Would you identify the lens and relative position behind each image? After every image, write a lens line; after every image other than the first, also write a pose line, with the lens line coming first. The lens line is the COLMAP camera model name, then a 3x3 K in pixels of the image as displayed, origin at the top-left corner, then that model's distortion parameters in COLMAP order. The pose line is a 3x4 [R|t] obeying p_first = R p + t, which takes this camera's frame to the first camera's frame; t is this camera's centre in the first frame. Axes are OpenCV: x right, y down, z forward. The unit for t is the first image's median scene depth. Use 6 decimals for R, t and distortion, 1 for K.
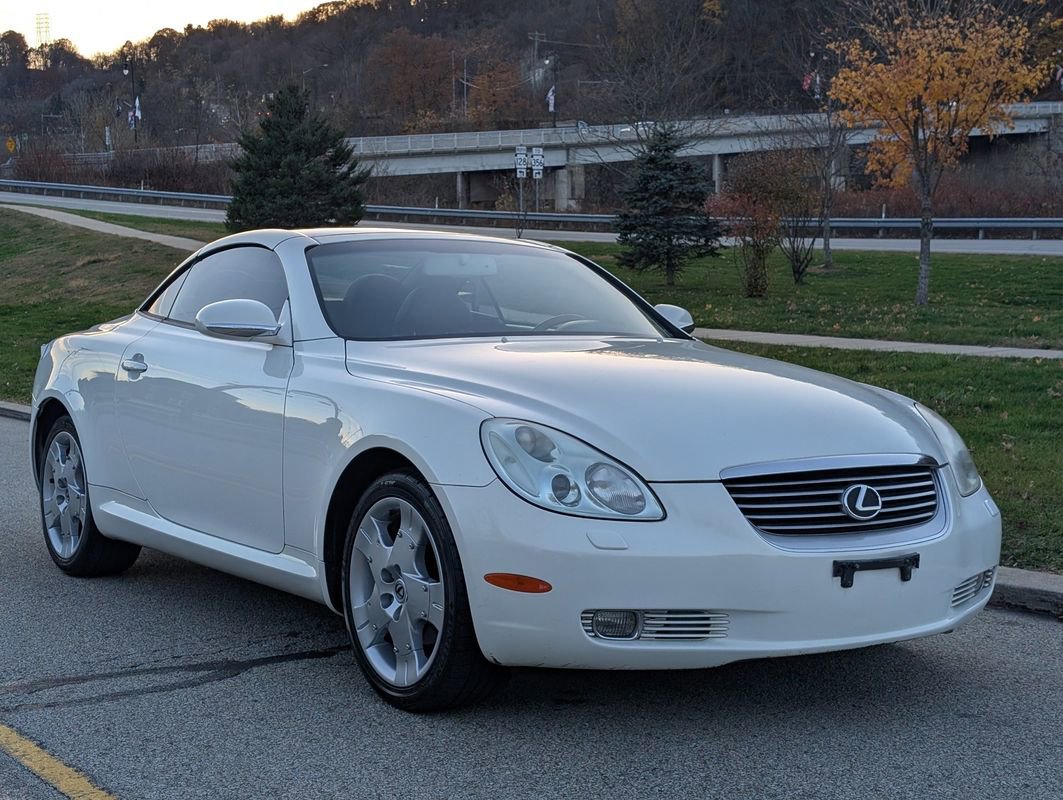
lens RADIAL K [[1692.8, 0, 531.5], [0, 1692.8, 400.0], [0, 0, 1]] dist [0.226859, -1.009986]
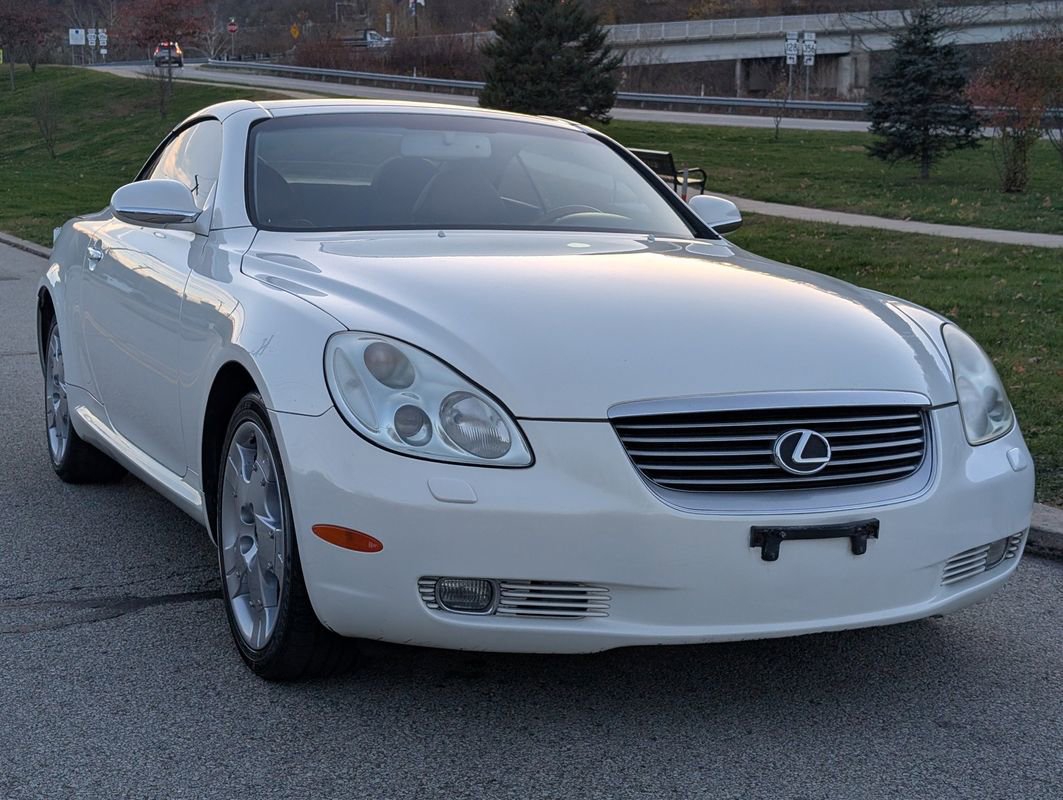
lens RADIAL K [[1680.8, 0, 556.9], [0, 1680.8, 397.6], [0, 0, 1]] dist [0.284209, -1.370979]
pose [[0.987806, 0.035543, -0.151579, 0.028311], [-0.026023, 0.997589, 0.064333, -0.001711], [0.153500, -0.059604, 0.986349, 0.031185]]
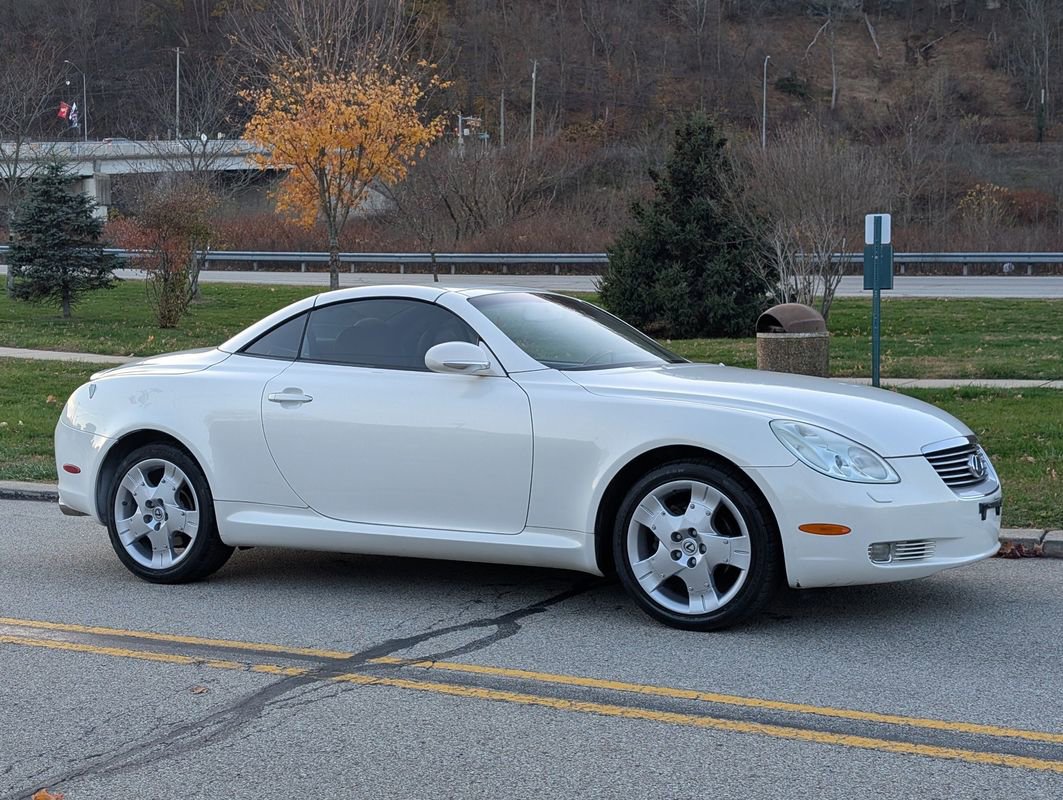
lens RADIAL K [[1692.8, 0, 531.5], [0, 1692.8, 400.0], [0, 0, 1]] dist [0.226859, -1.009986]
pose [[0.898116, -0.031937, 0.438598, -0.120312], [0.038997, 0.999214, -0.007096, -0.000598], [-0.438027, 0.023477, 0.898655, -0.030787]]
